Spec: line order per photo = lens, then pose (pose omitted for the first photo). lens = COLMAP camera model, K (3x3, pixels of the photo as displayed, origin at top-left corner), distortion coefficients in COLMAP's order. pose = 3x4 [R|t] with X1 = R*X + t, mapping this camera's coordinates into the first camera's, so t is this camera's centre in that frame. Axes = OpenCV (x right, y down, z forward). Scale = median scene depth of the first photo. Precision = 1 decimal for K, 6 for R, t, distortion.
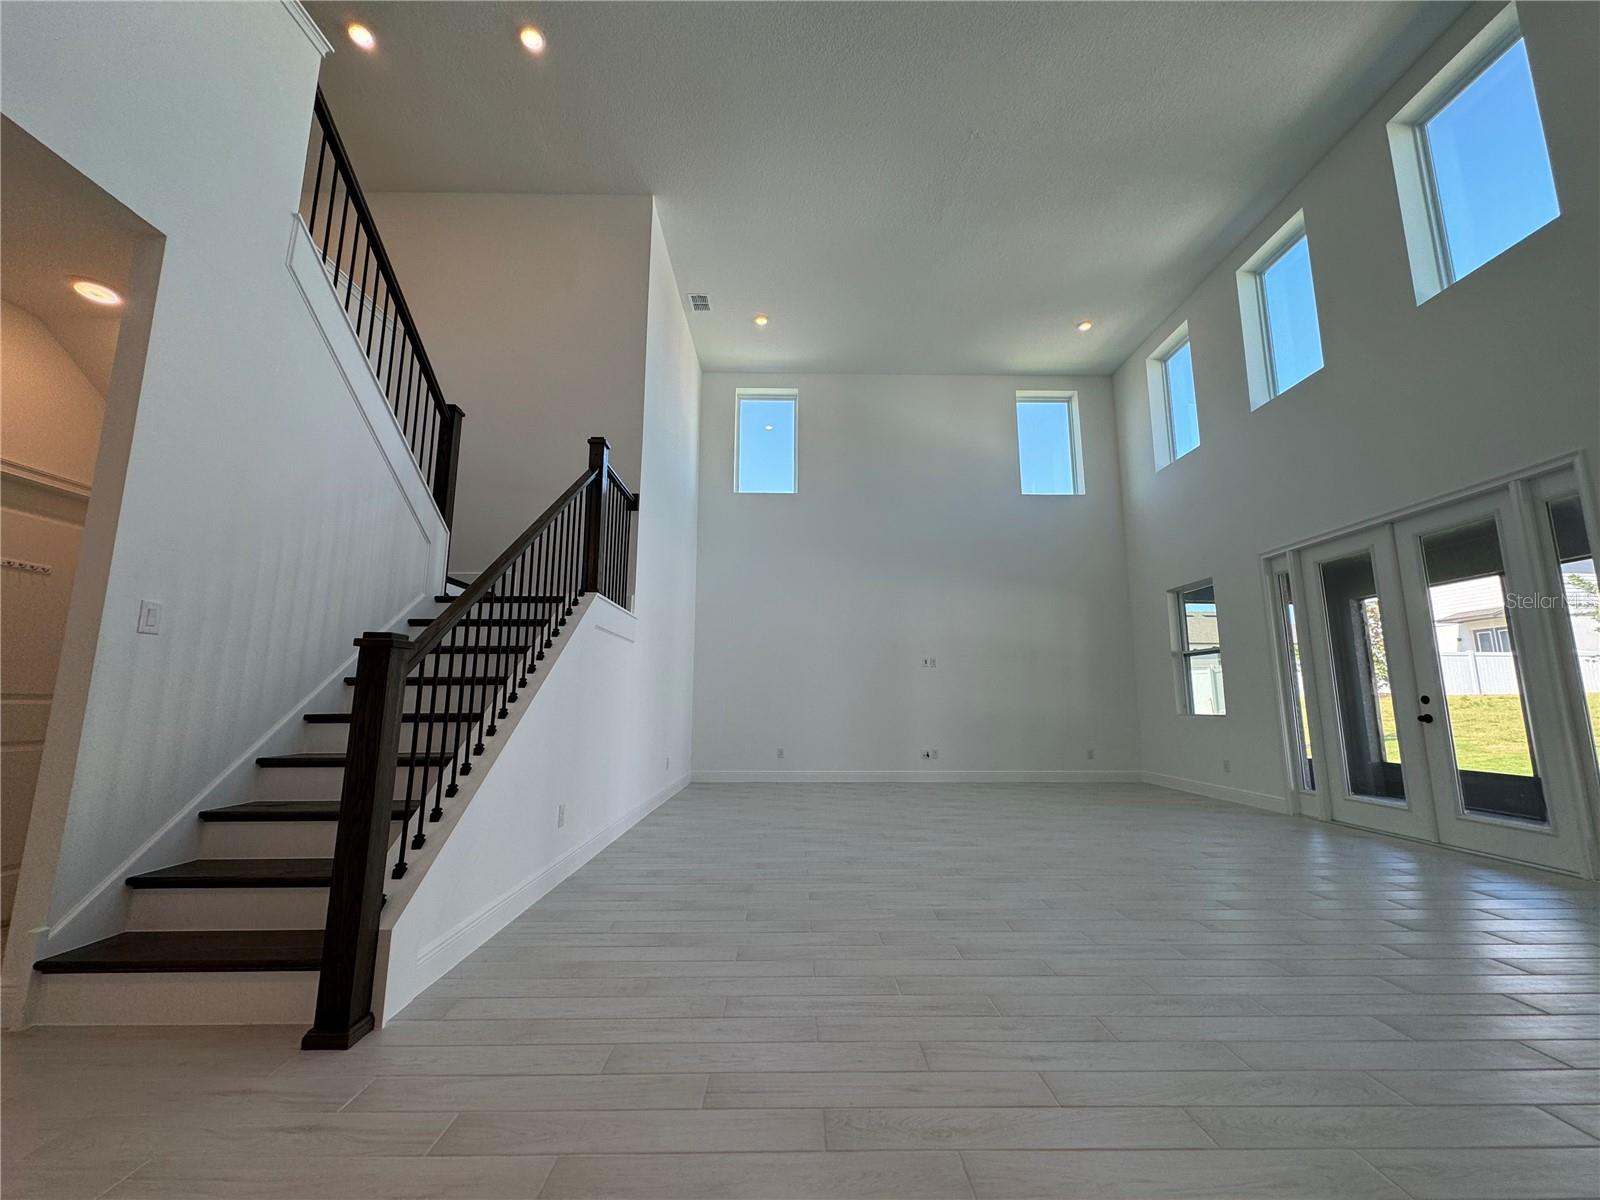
lens RADIAL K [[637.6, 0, 797.9], [0, 637.6, 601.4], [0, 0, 1]] dist [-0.001188, 0.000210]
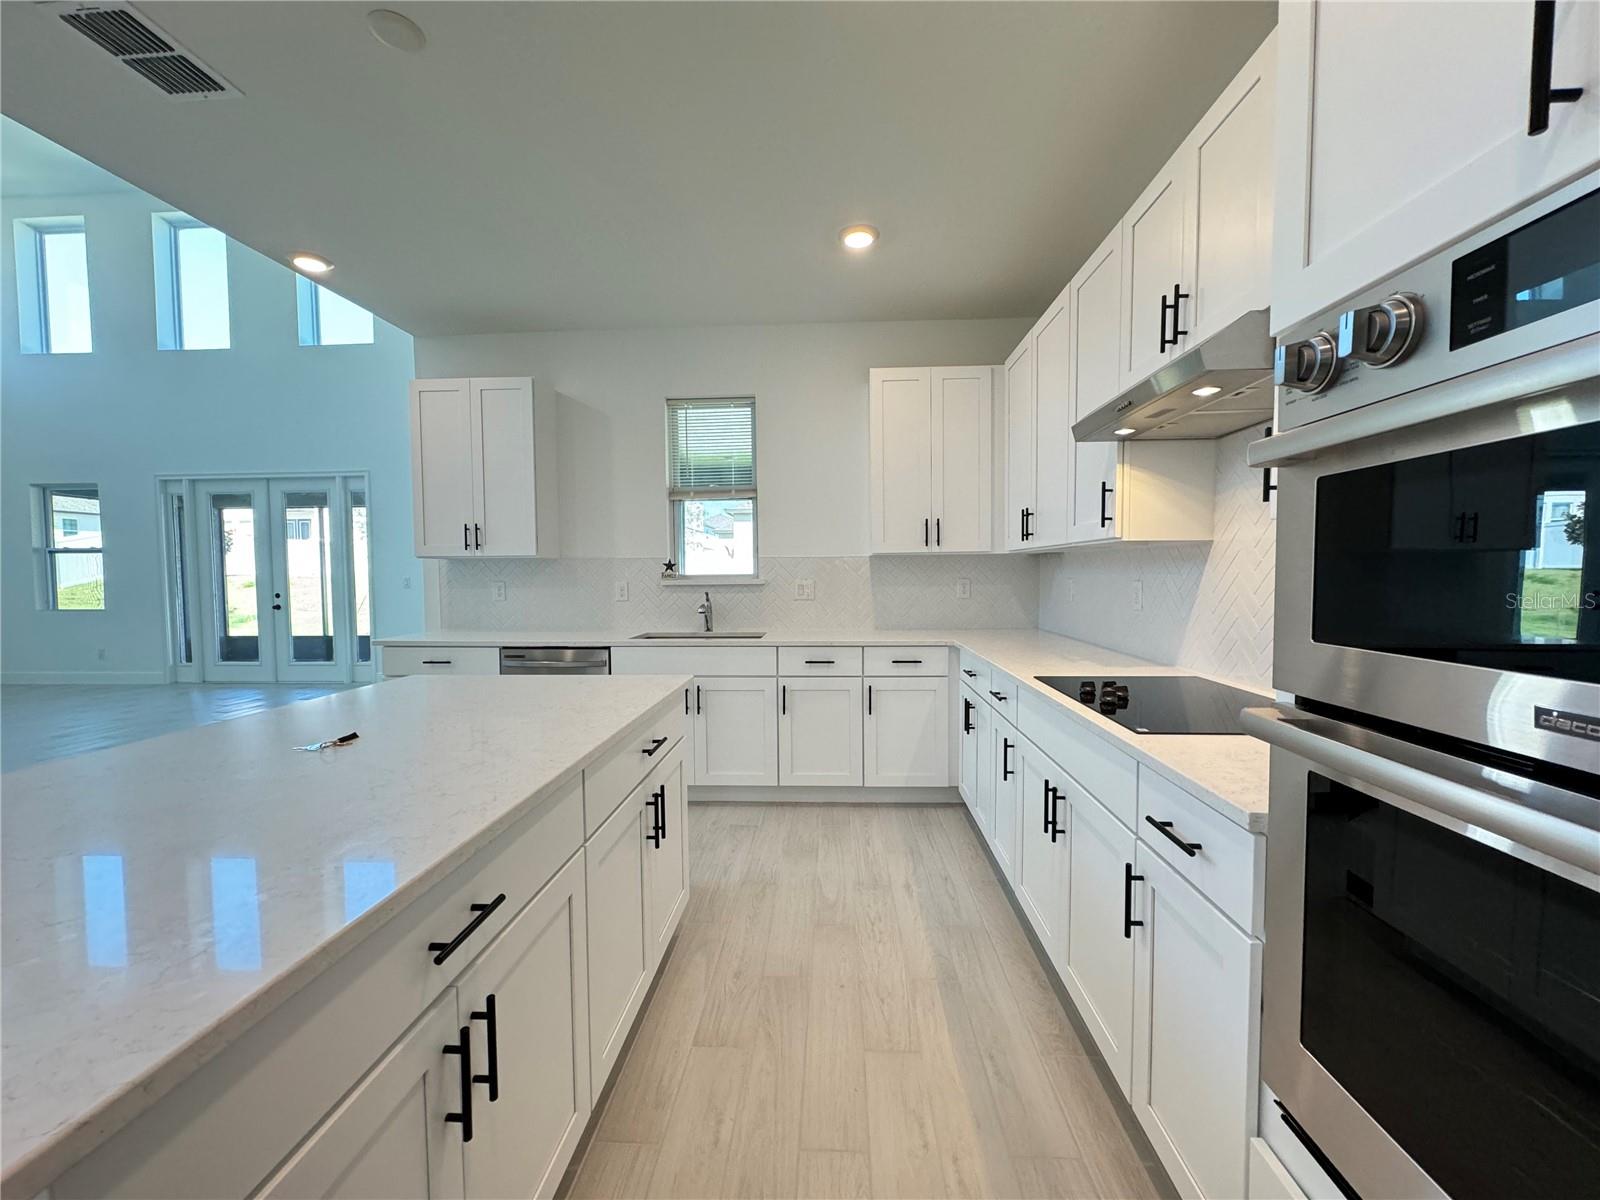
lens RADIAL K [[637.6, 0, 799.9], [0, 637.6, 599.5], [0, 0, 1]] dist [-0.001188, 0.000210]
pose [[0.066948, -0.046846, 0.996656, -0.414750], [-0.148540, 0.987298, 0.056384, -0.096102], [-0.986638, -0.151818, 0.059139, -0.309247]]
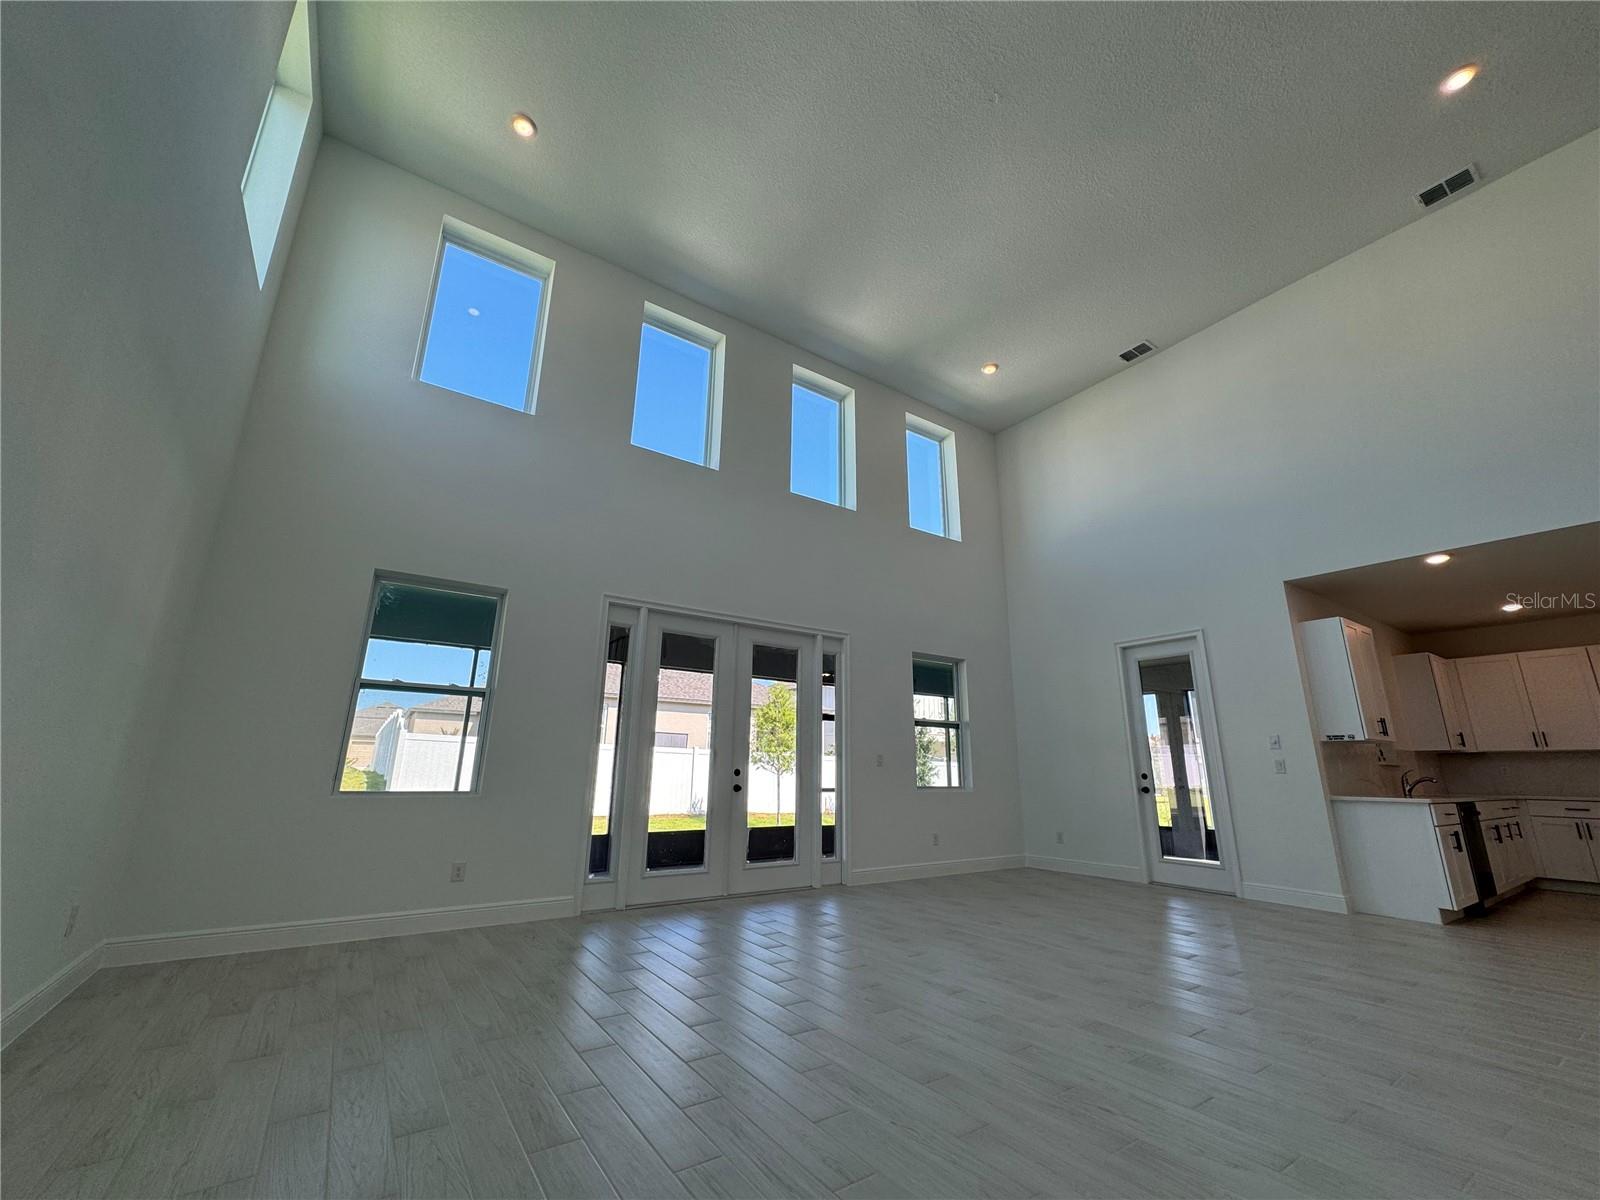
lens RADIAL K [[637.6, 0, 802.2], [0, 637.6, 598.8], [0, 0, 1]] dist [-0.001188, 0.000210]
pose [[-0.556353, 0.208390, 0.804391, -0.113433], [-0.144747, 0.928937, -0.340769, 0.194830], [-0.818242, -0.306021, -0.486653, 1.274754]]
